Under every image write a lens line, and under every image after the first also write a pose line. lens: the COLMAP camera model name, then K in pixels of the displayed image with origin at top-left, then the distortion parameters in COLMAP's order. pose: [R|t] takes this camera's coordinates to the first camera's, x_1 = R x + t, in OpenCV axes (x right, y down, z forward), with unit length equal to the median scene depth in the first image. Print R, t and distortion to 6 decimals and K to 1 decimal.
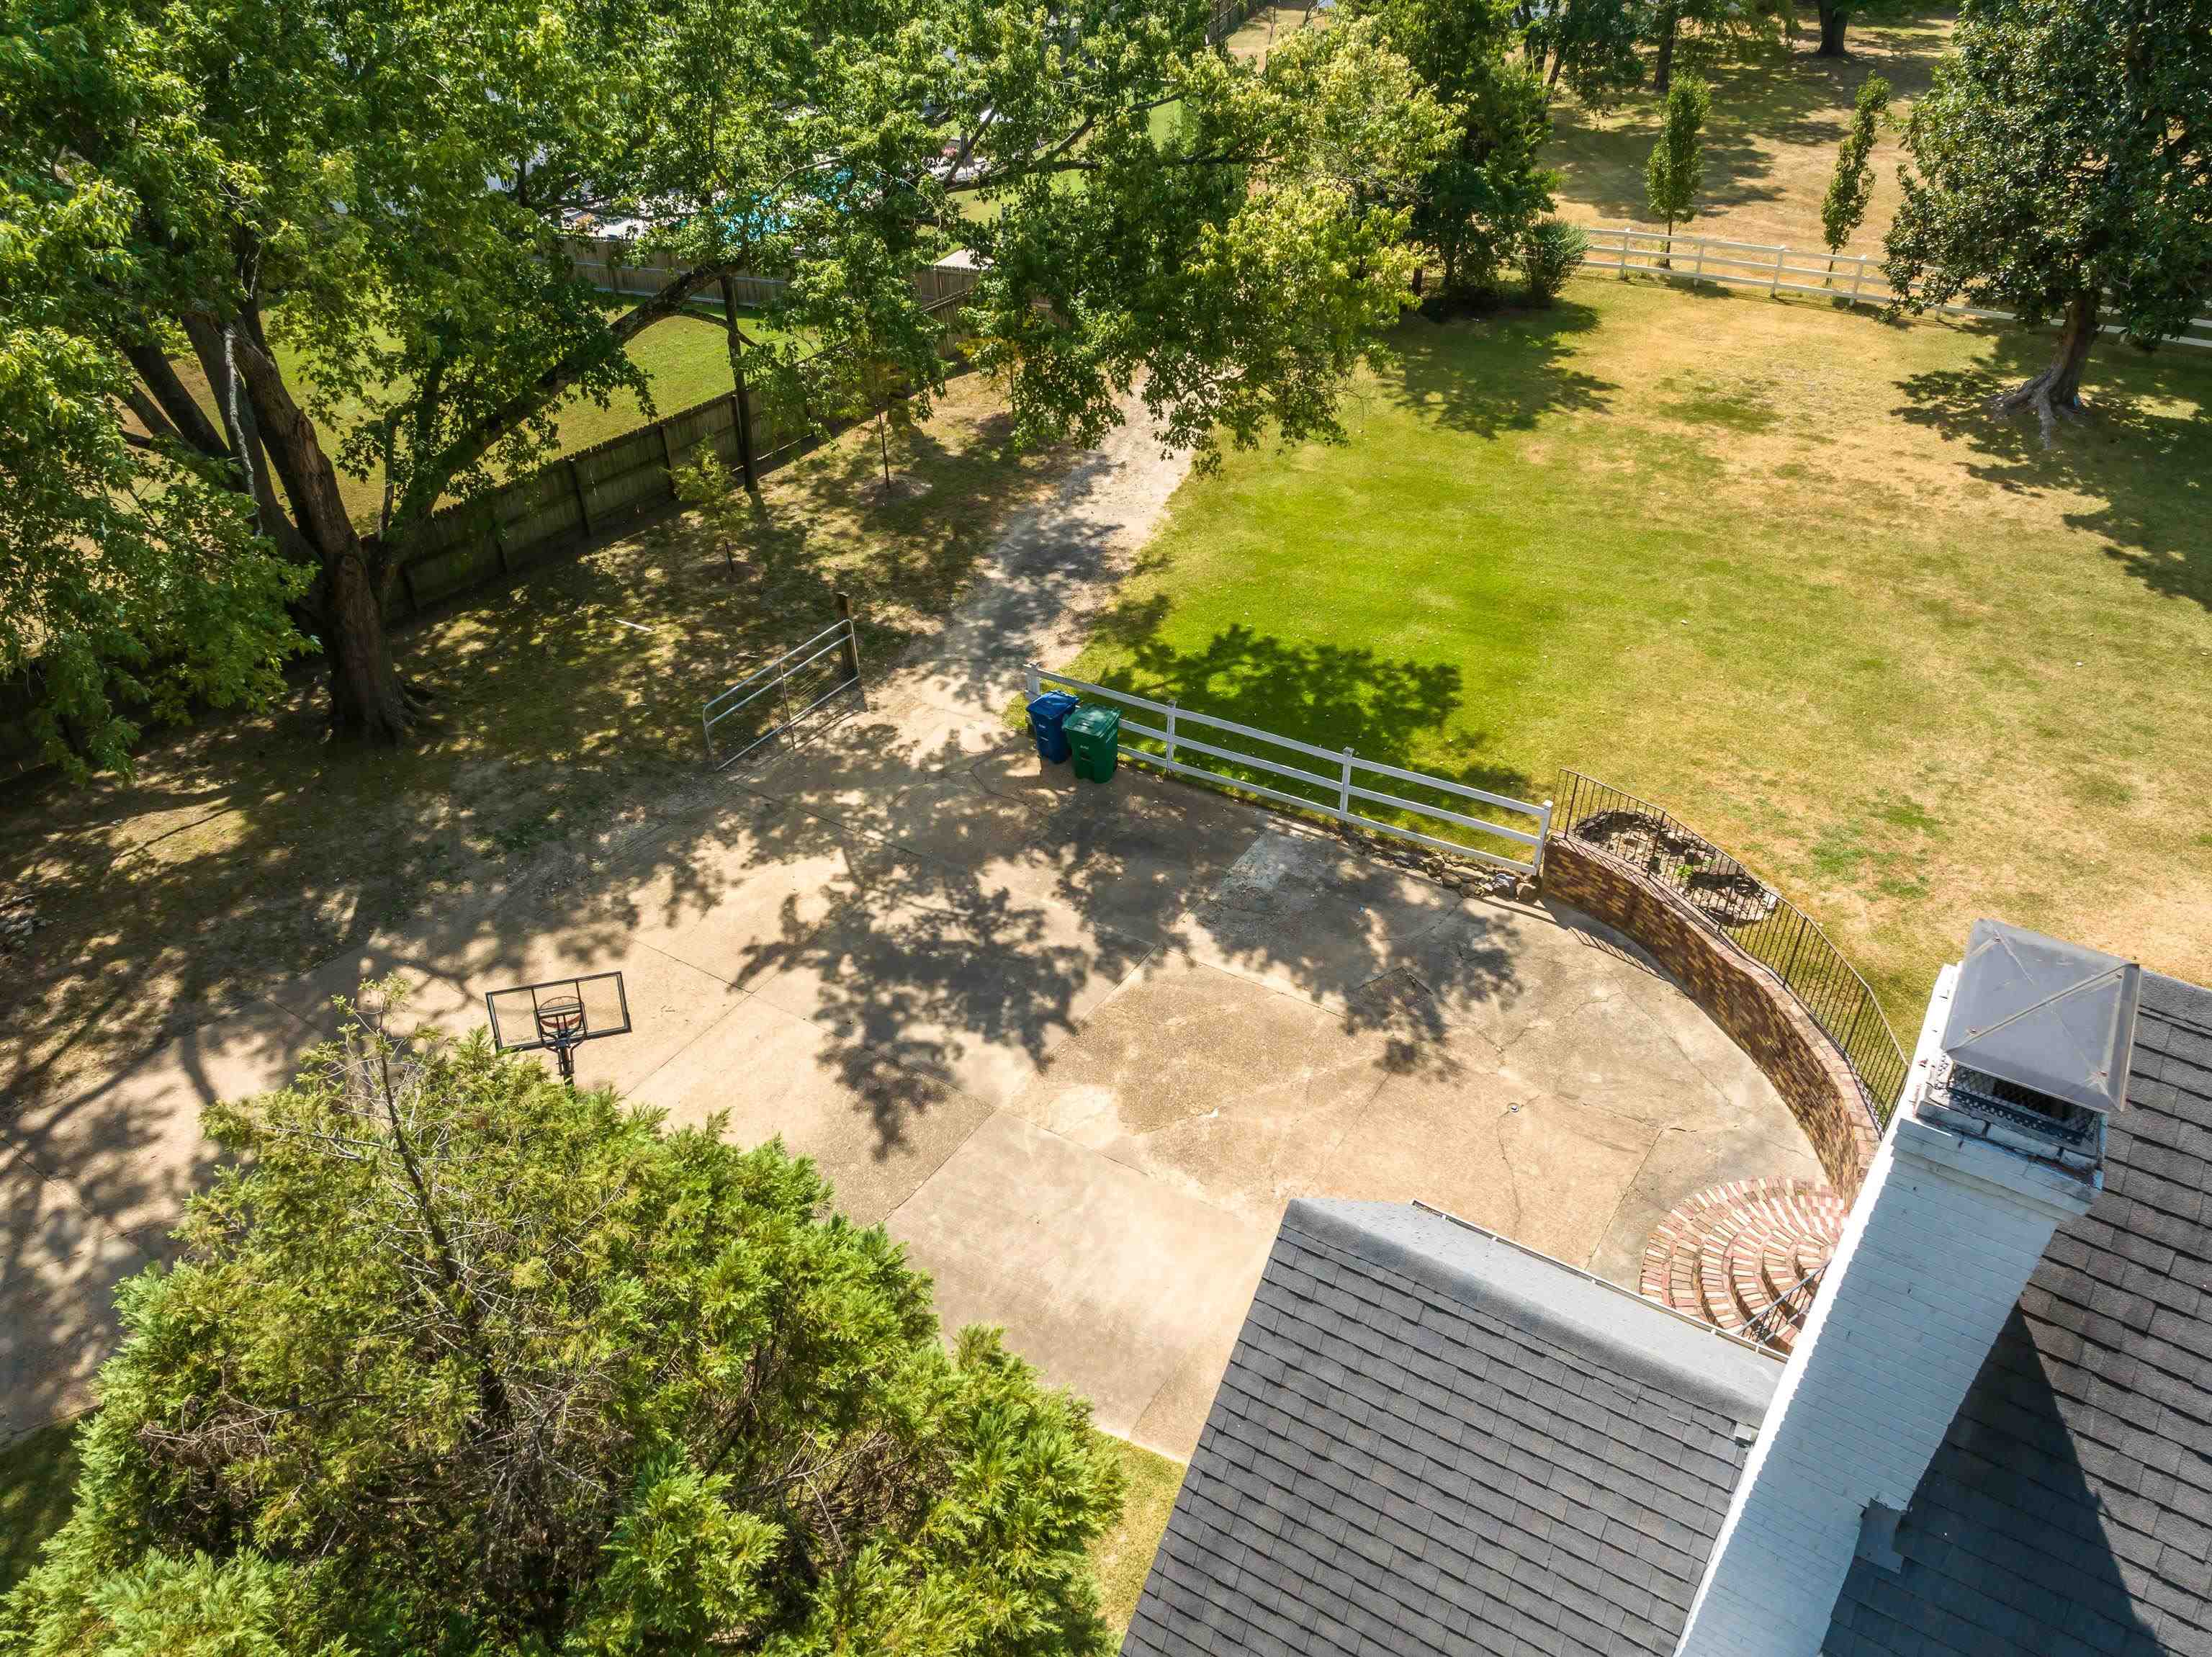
lens RADIAL K [[1536.9, 0, 1109.8], [0, 1536.9, 830.4], [0, 0, 1]] dist [-0.023673, 0.003393]
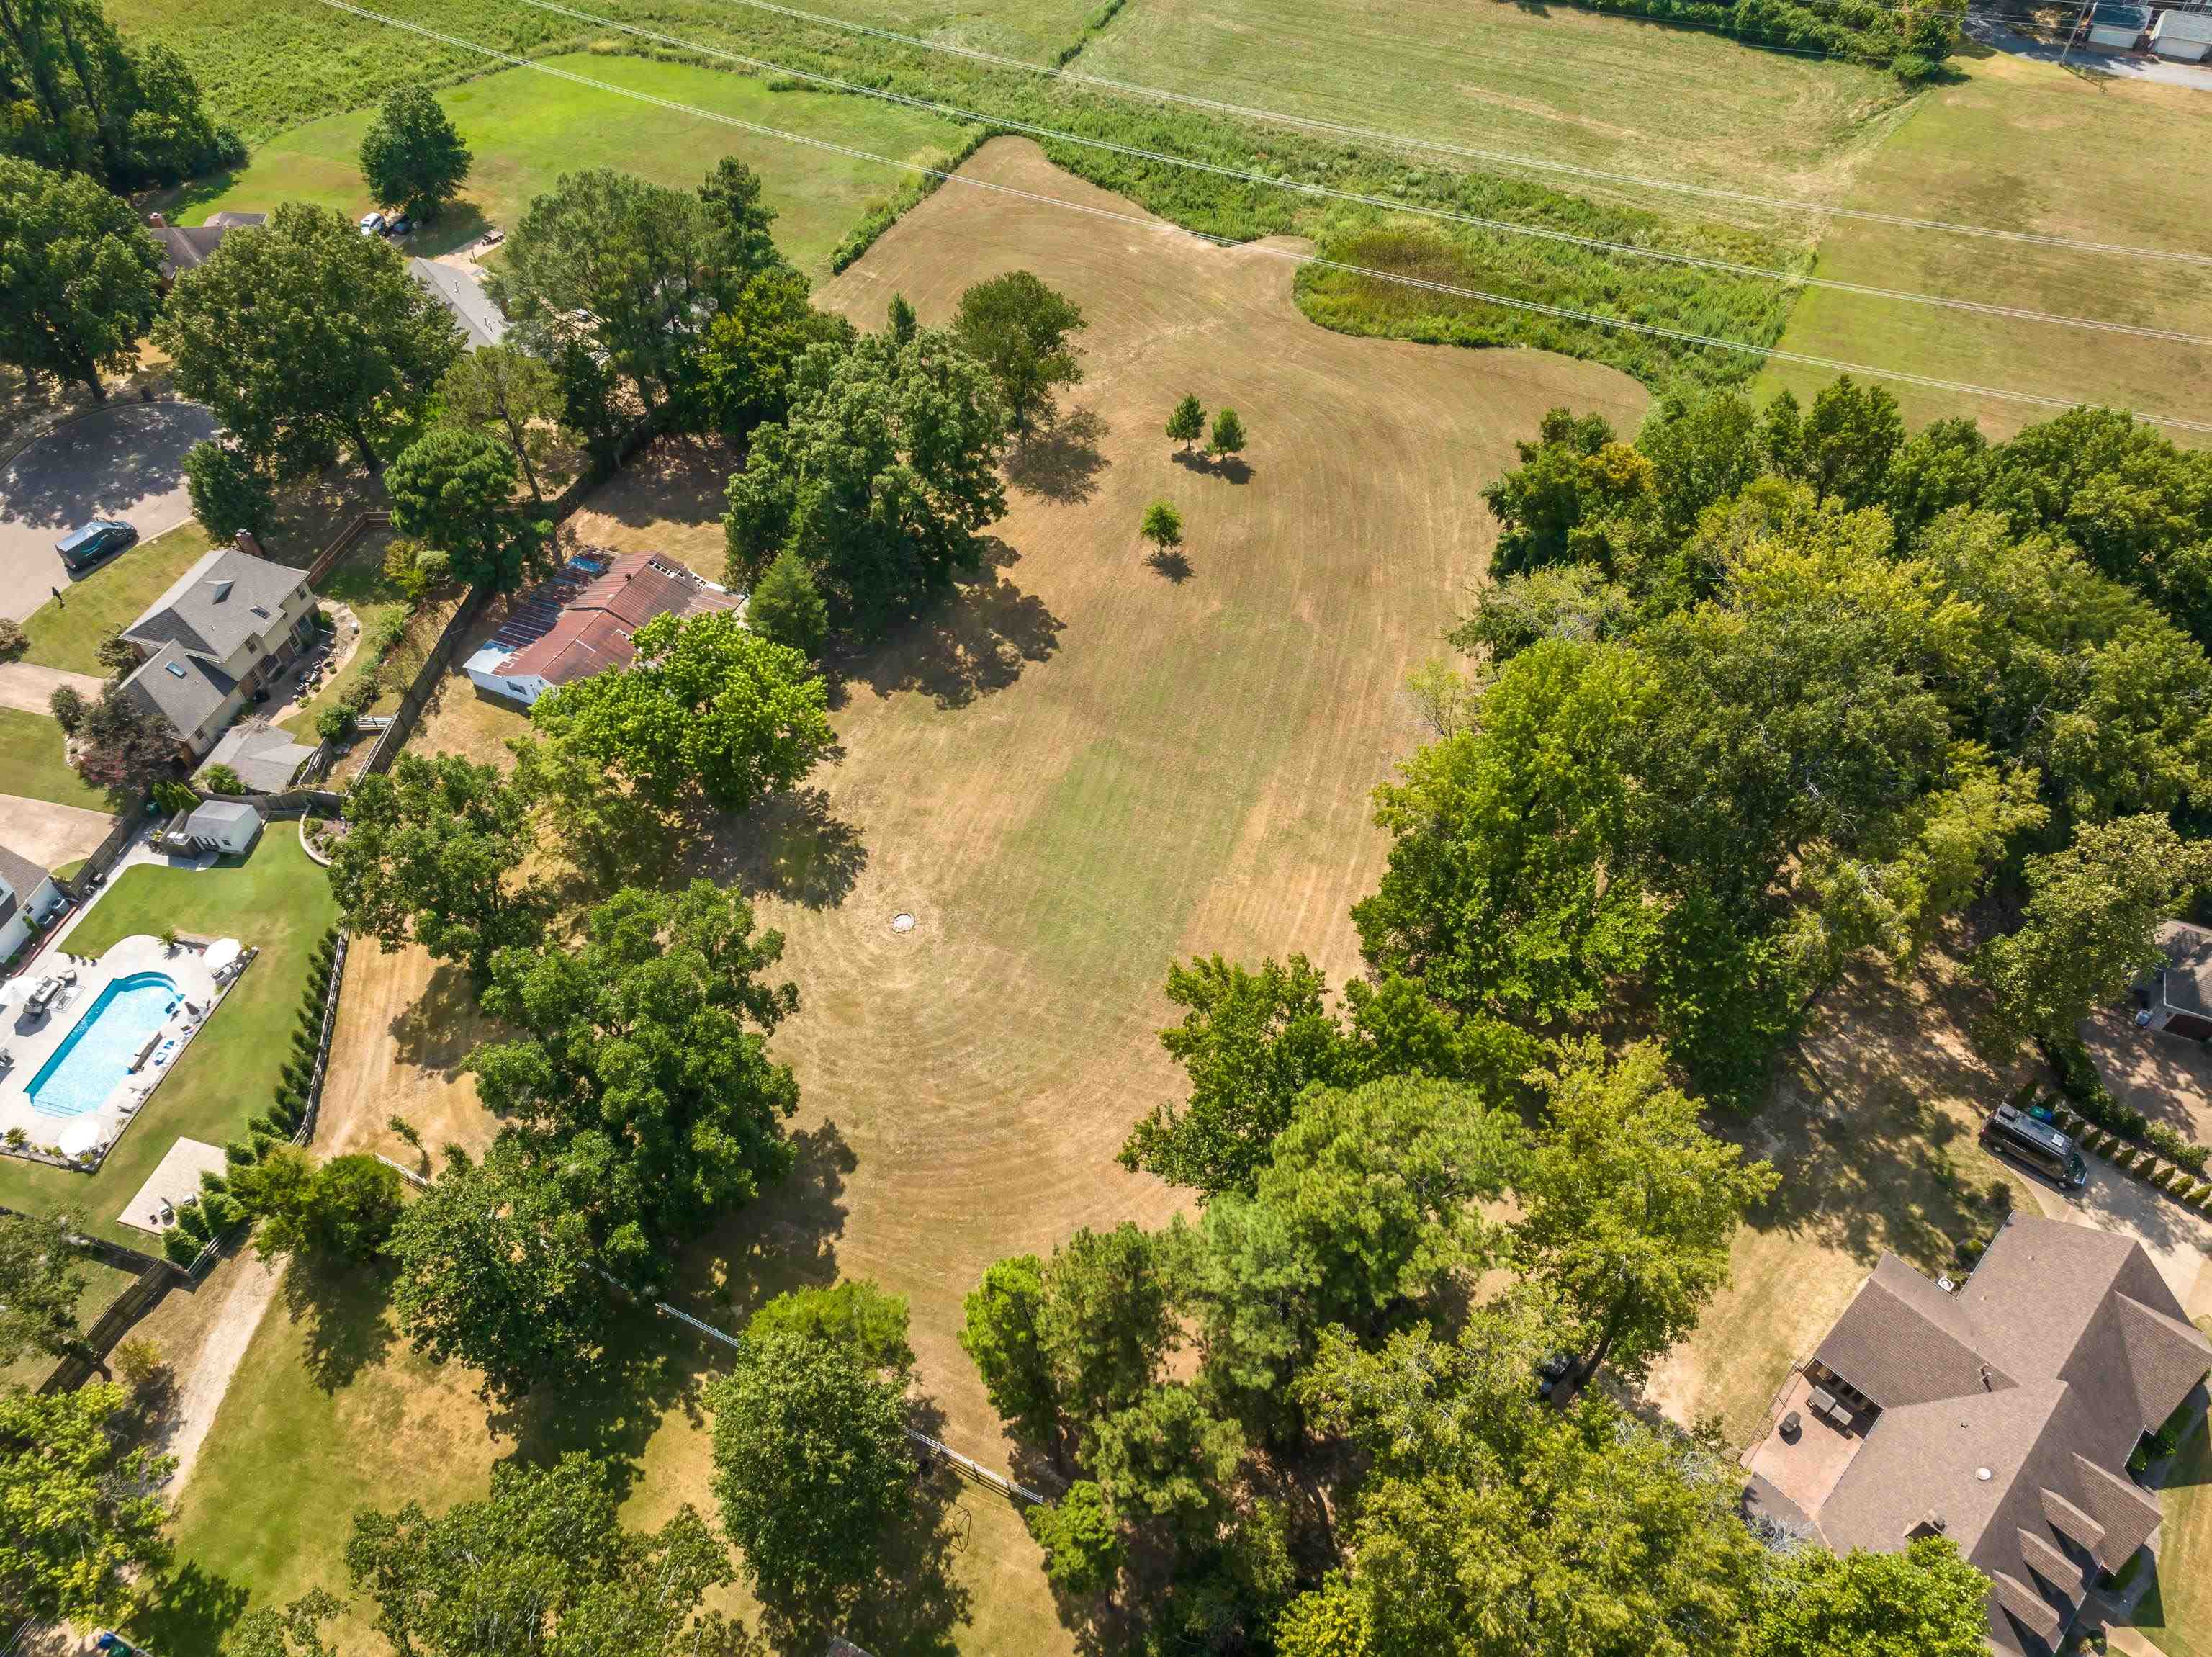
lens RADIAL K [[1536.9, 0, 1123.1], [0, 1536.9, 812.6], [0, 0, 1]] dist [-0.023673, 0.003393]
pose [[0.986338, -0.124230, 0.108189, 2.041625], [0.096992, 0.968780, 0.228162, -2.406138], [-0.133156, -0.214551, 0.967594, -2.073107]]
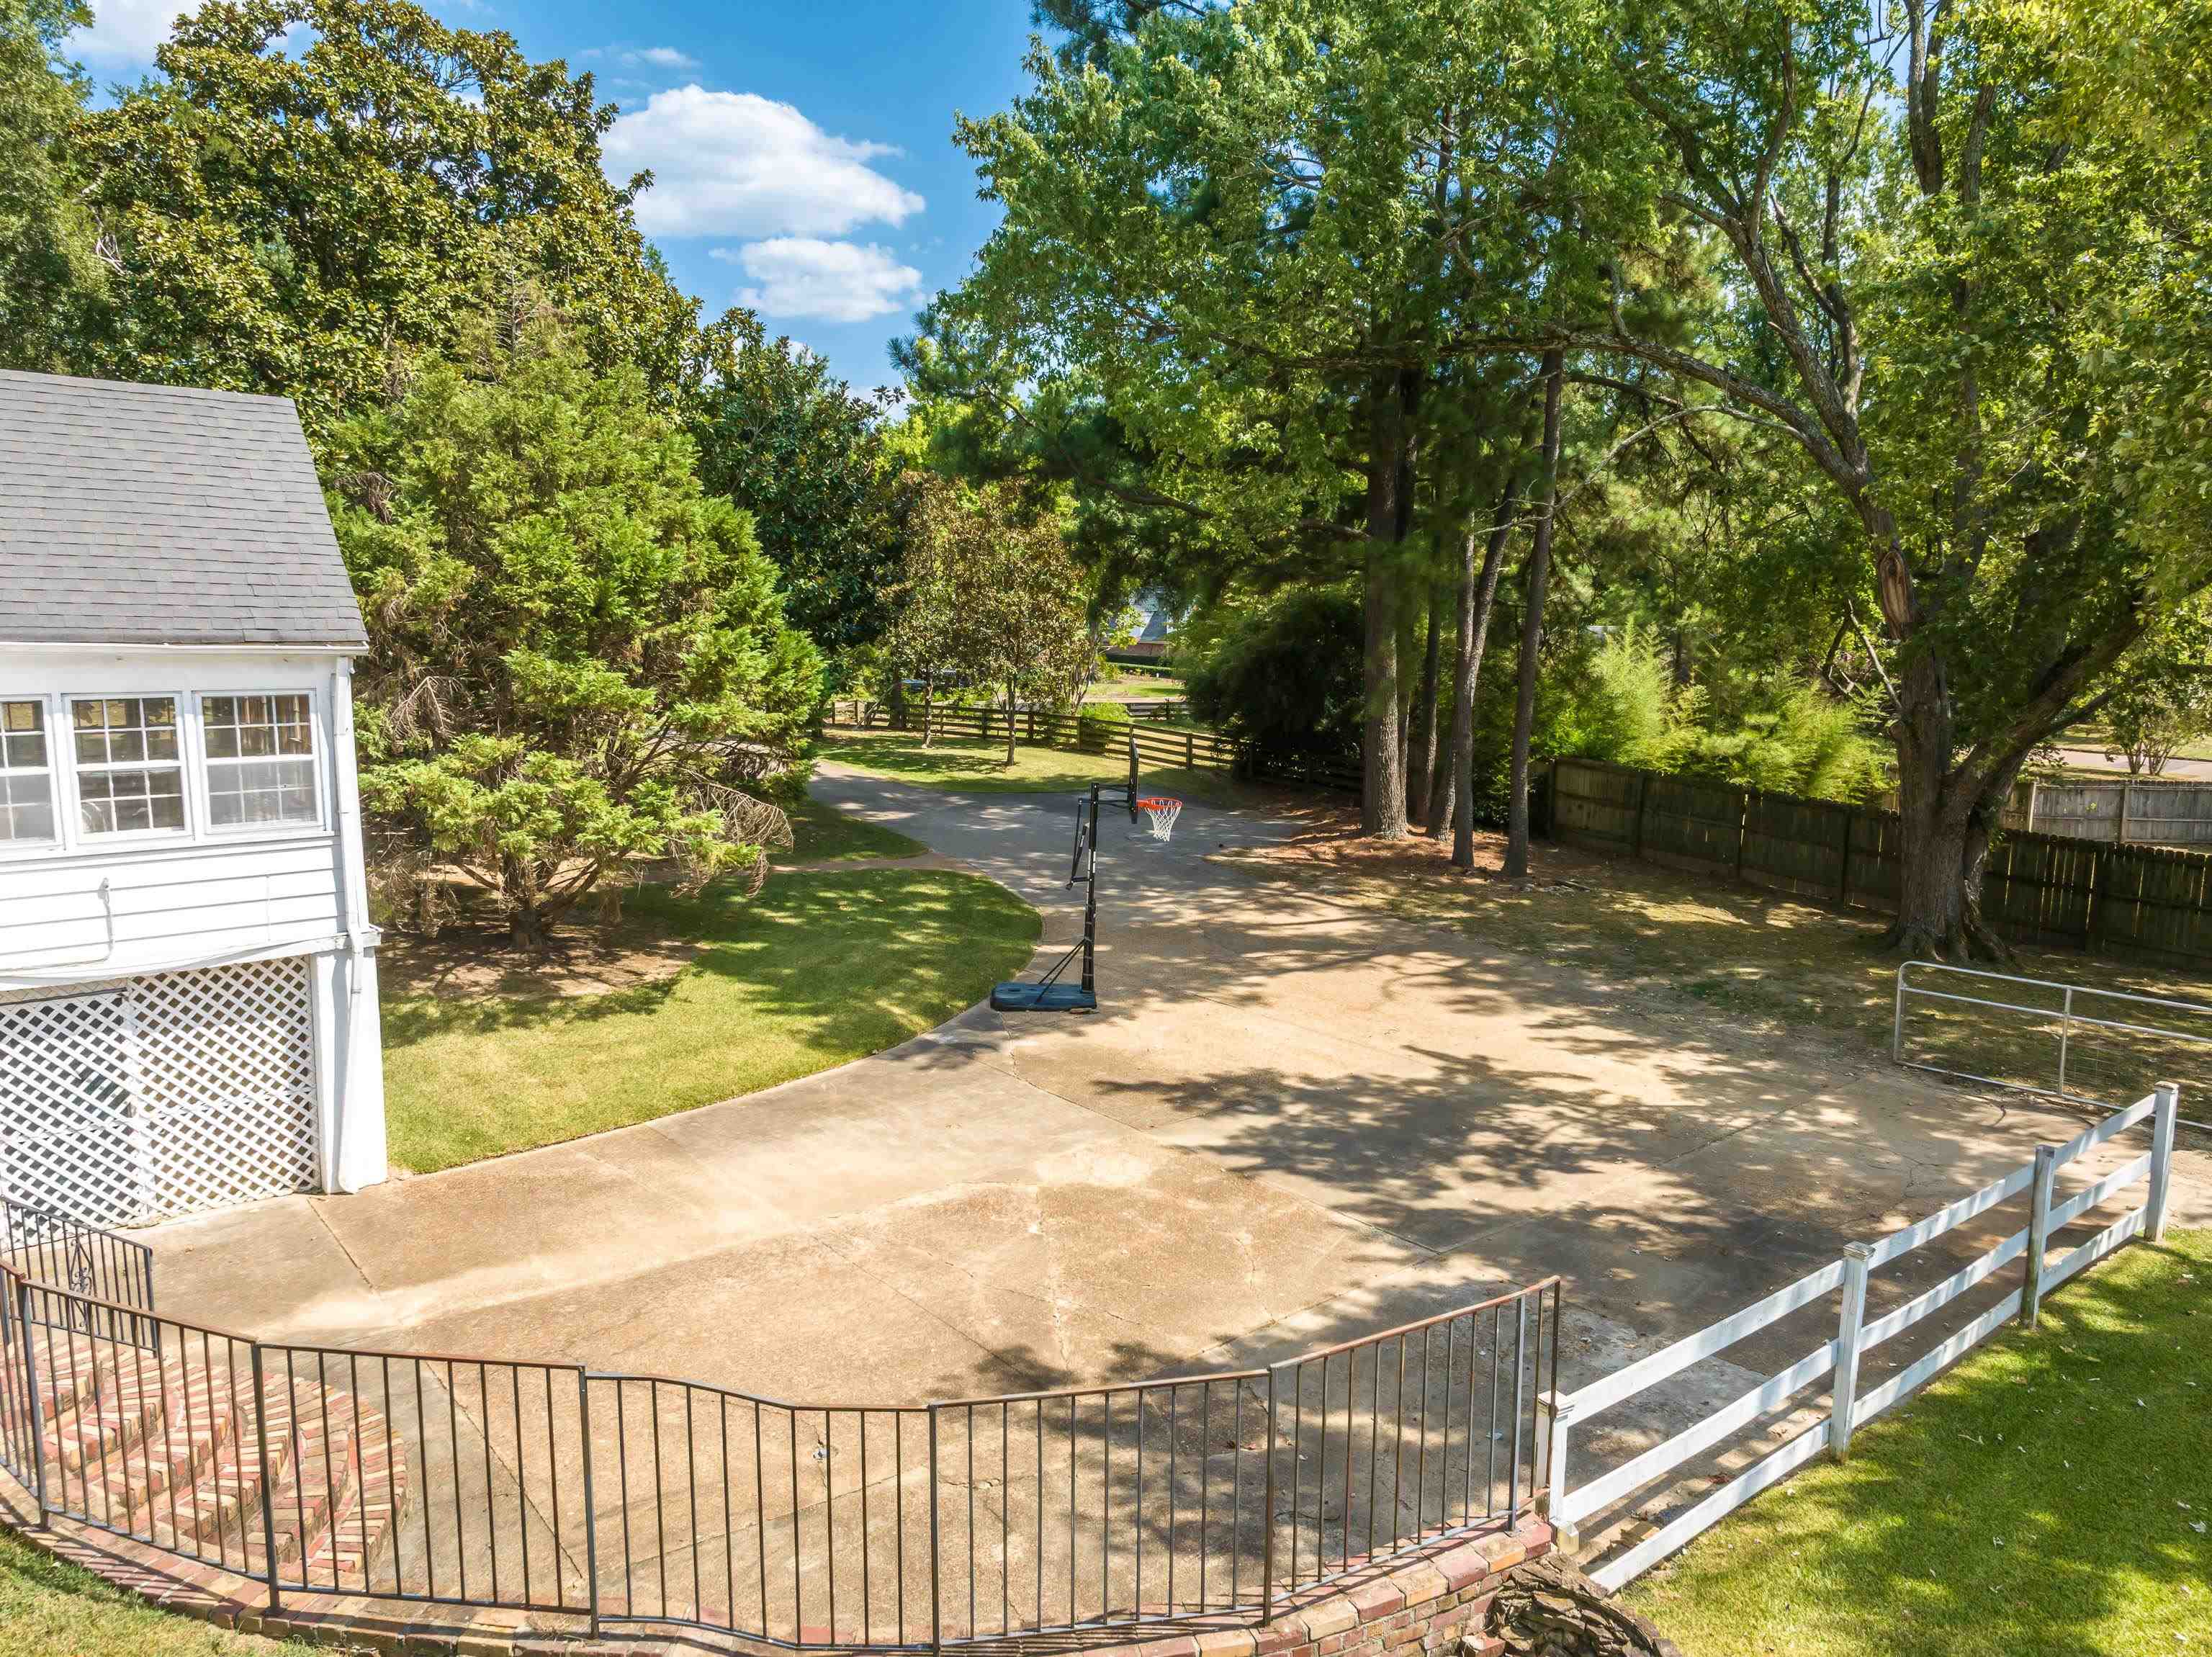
lens RADIAL K [[1536.9, 0, 1112.7], [0, 1536.9, 822.9], [0, 0, 1]] dist [-0.023673, 0.003393]
pose [[-0.286057, 0.144289, -0.947287, 0.538701], [-0.567838, 0.770785, 0.288877, -0.134589], [0.771836, 0.620541, -0.138555, 0.816789]]
